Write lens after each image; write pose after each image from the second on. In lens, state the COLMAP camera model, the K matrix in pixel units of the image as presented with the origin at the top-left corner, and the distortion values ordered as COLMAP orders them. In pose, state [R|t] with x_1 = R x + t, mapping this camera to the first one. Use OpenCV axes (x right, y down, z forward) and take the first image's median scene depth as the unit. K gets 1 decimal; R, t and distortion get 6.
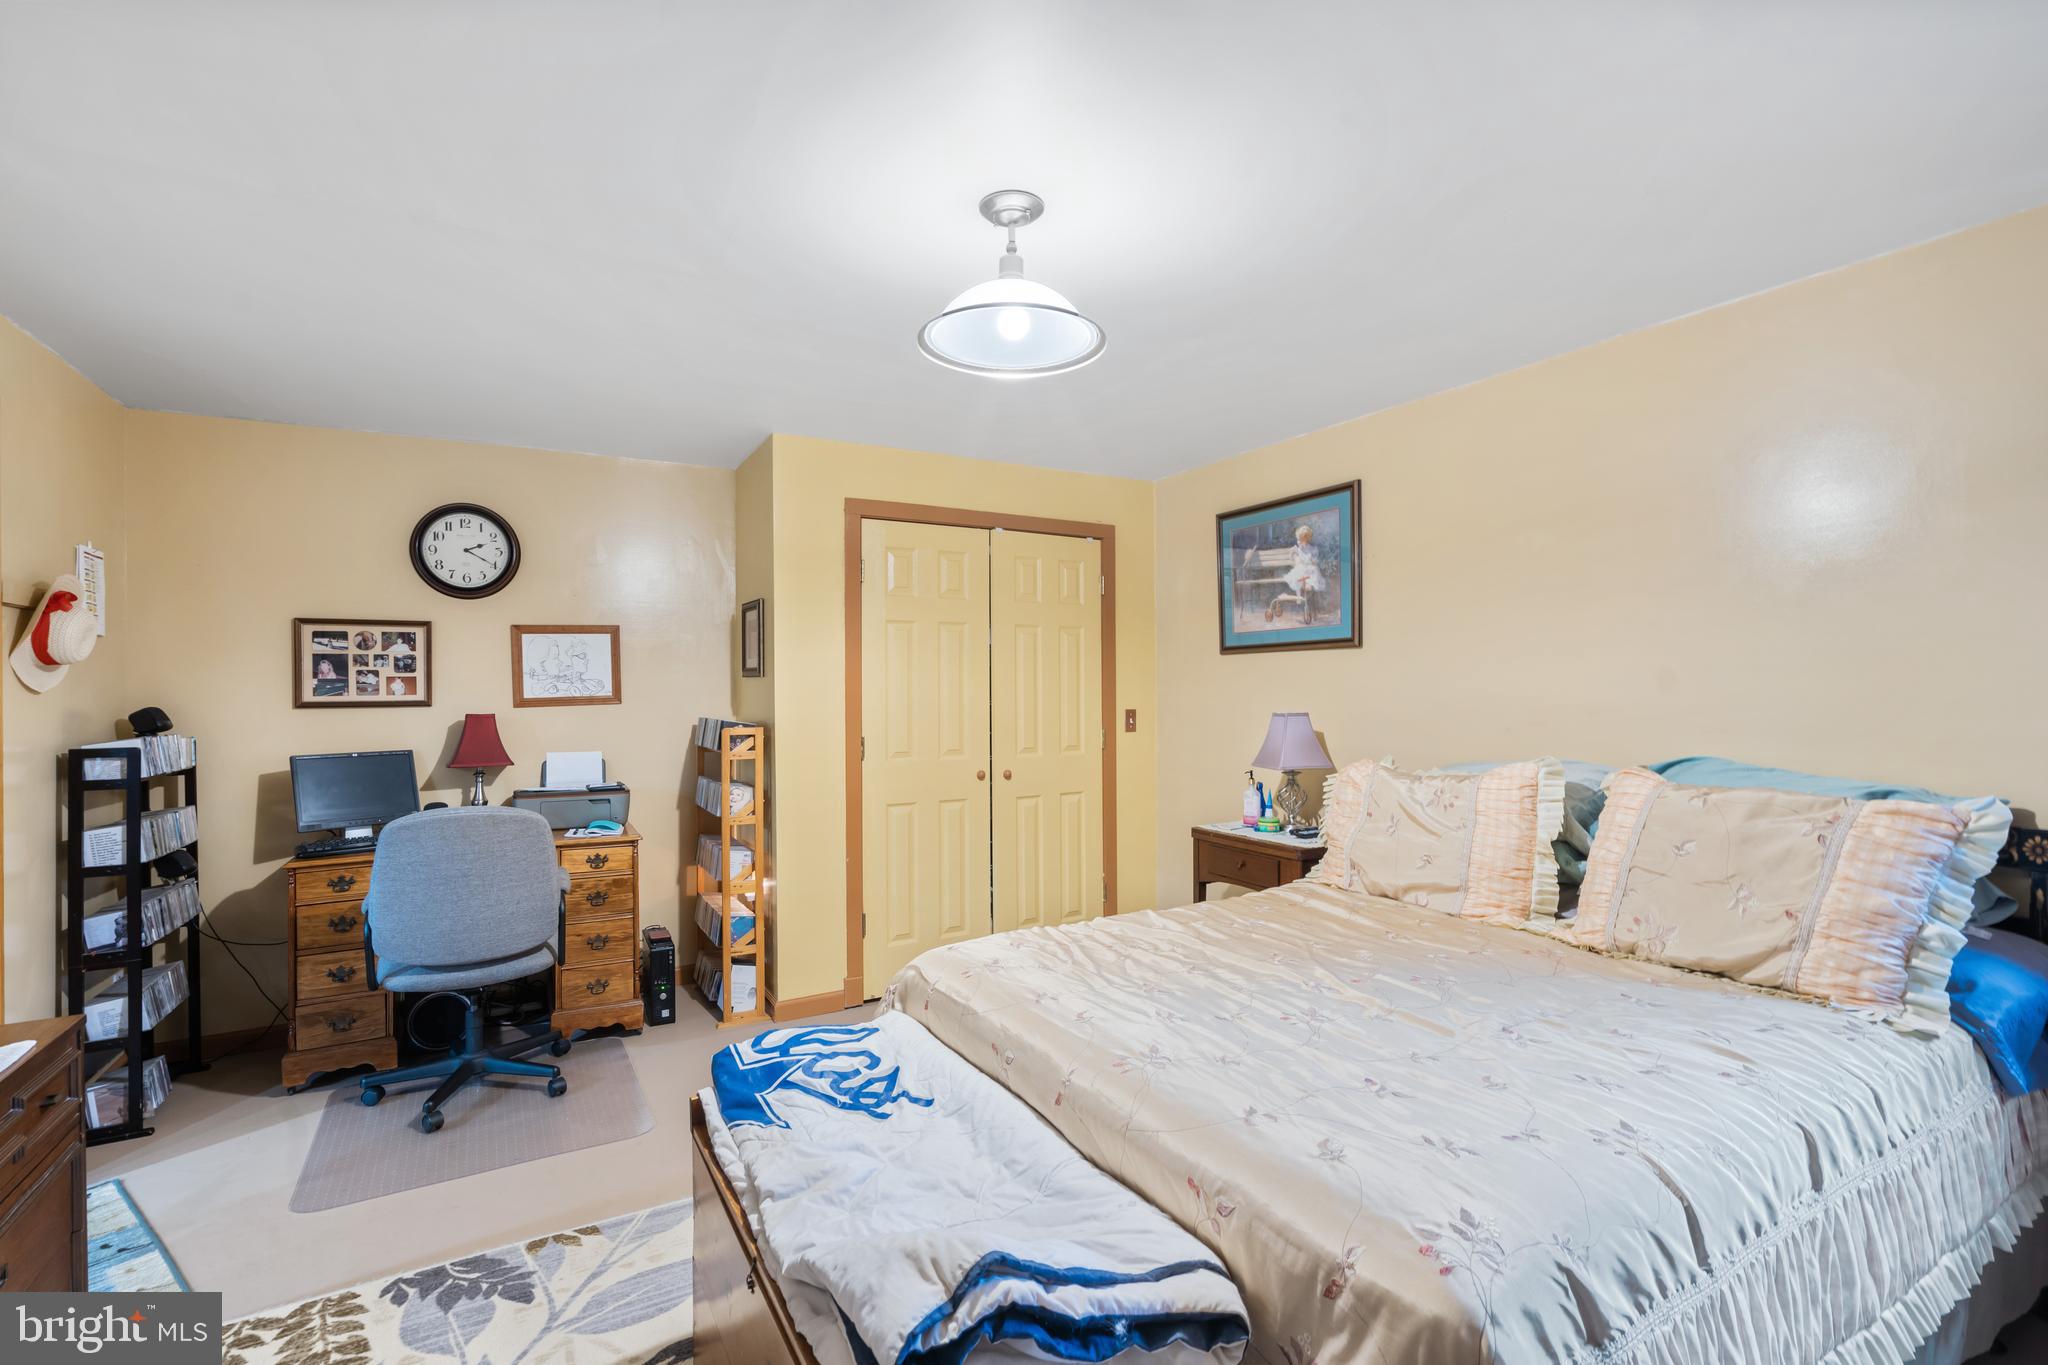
lens RADIAL K [[942.8, 0, 1025.0], [0, 942.8, 685.7], [0, 0, 1]] dist [-0.005068, 0.004031]
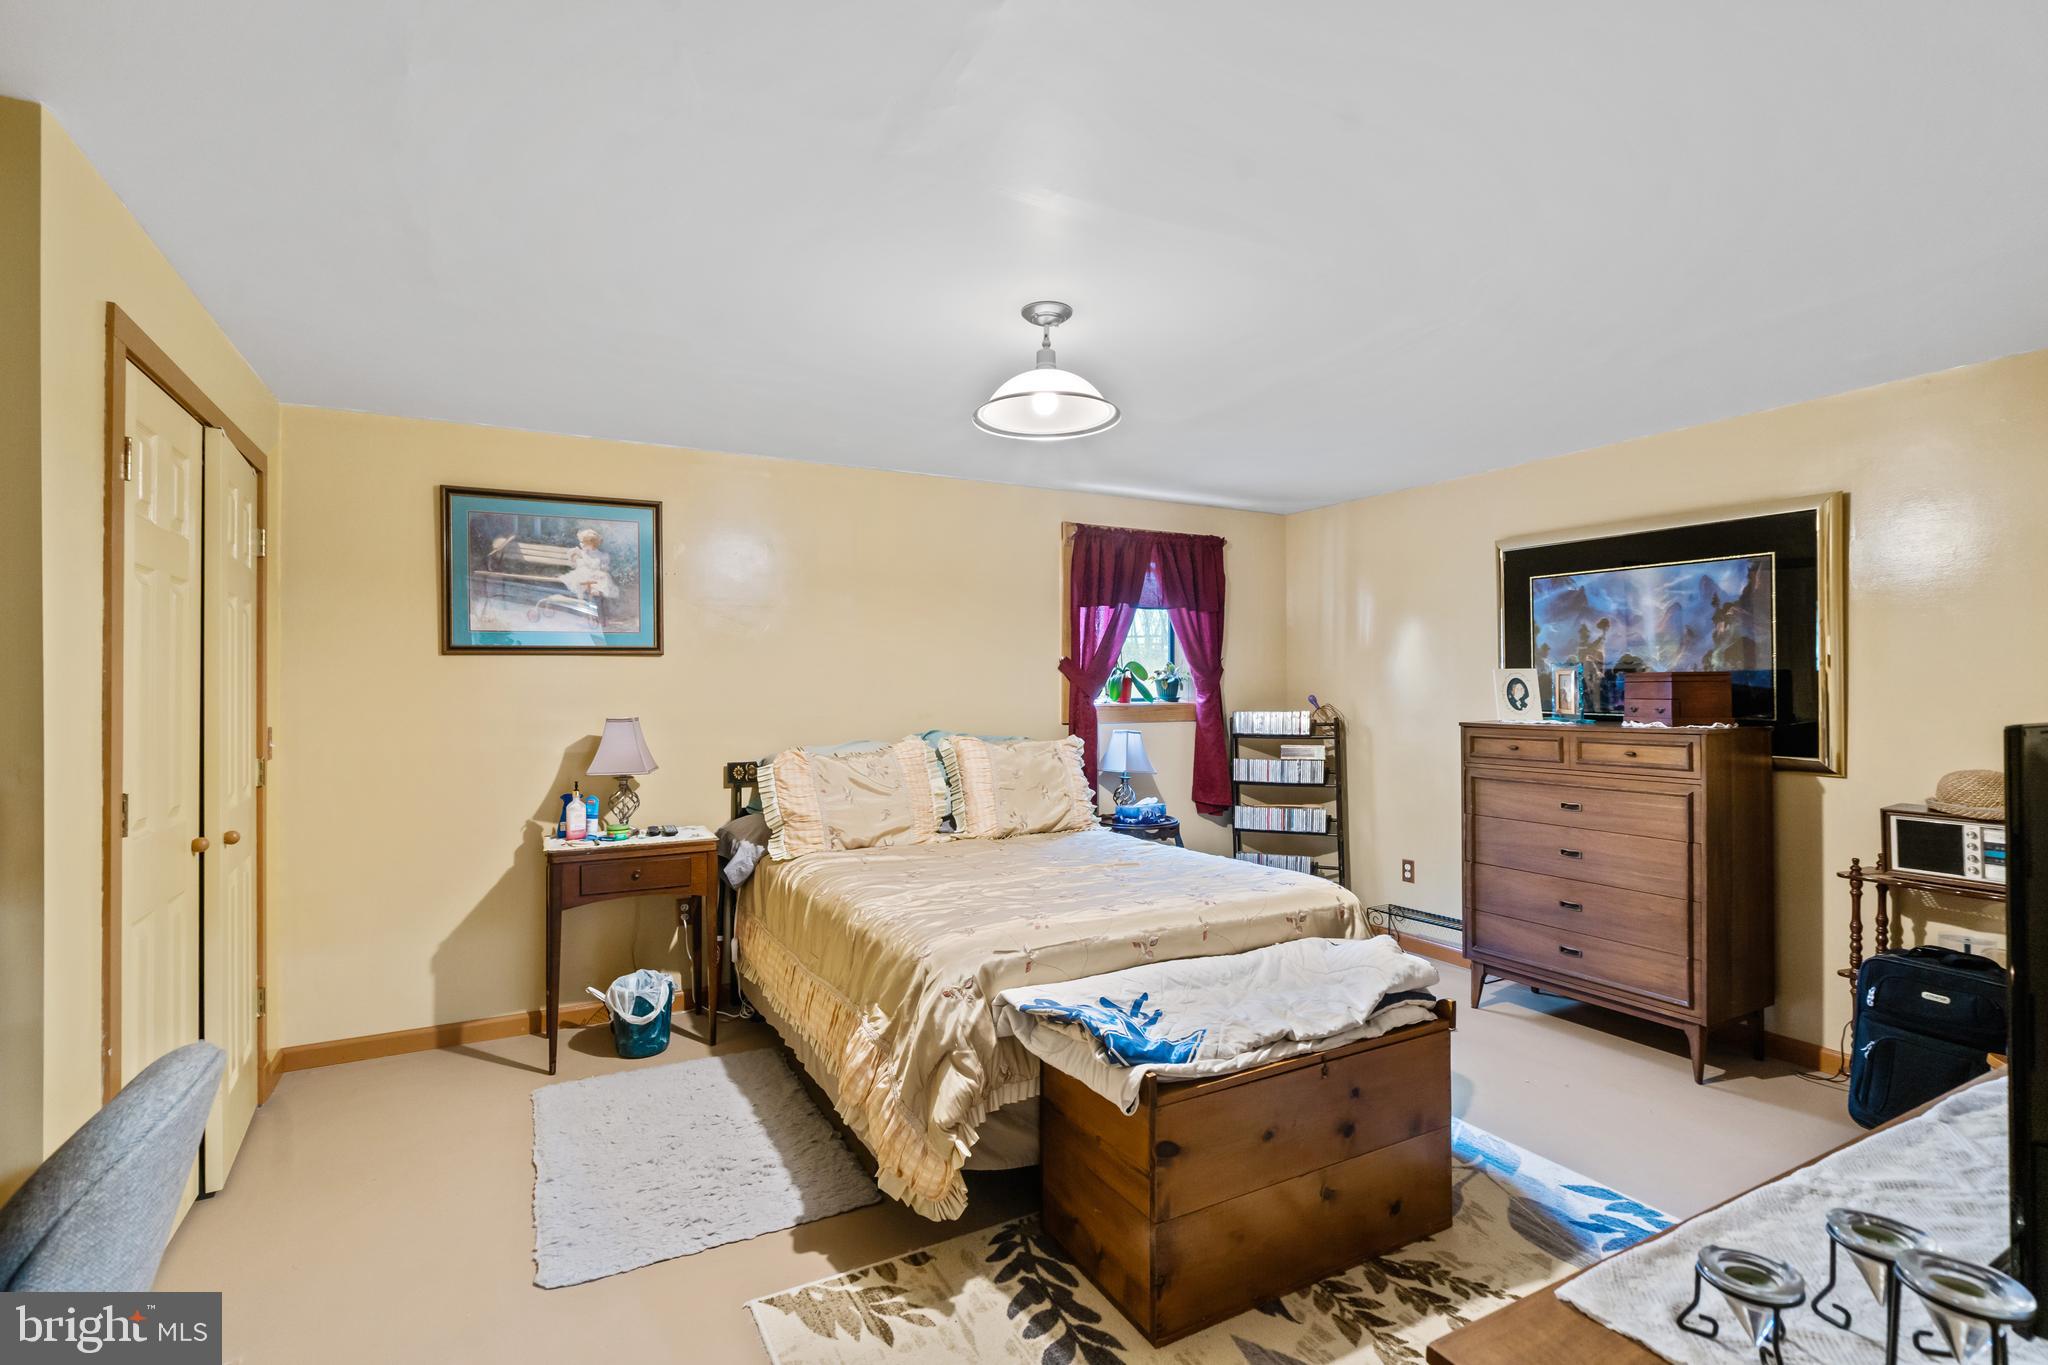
lens RADIAL K [[942.8, 0, 1023.3], [0, 942.8, 680.2], [0, 0, 1]] dist [-0.005068, 0.004031]
pose [[0.013728, 0.007128, 0.999880, -0.676572], [0.004799, 0.999963, -0.007194, -0.002294], [-0.999894, 0.004897, 0.013693, 0.529939]]
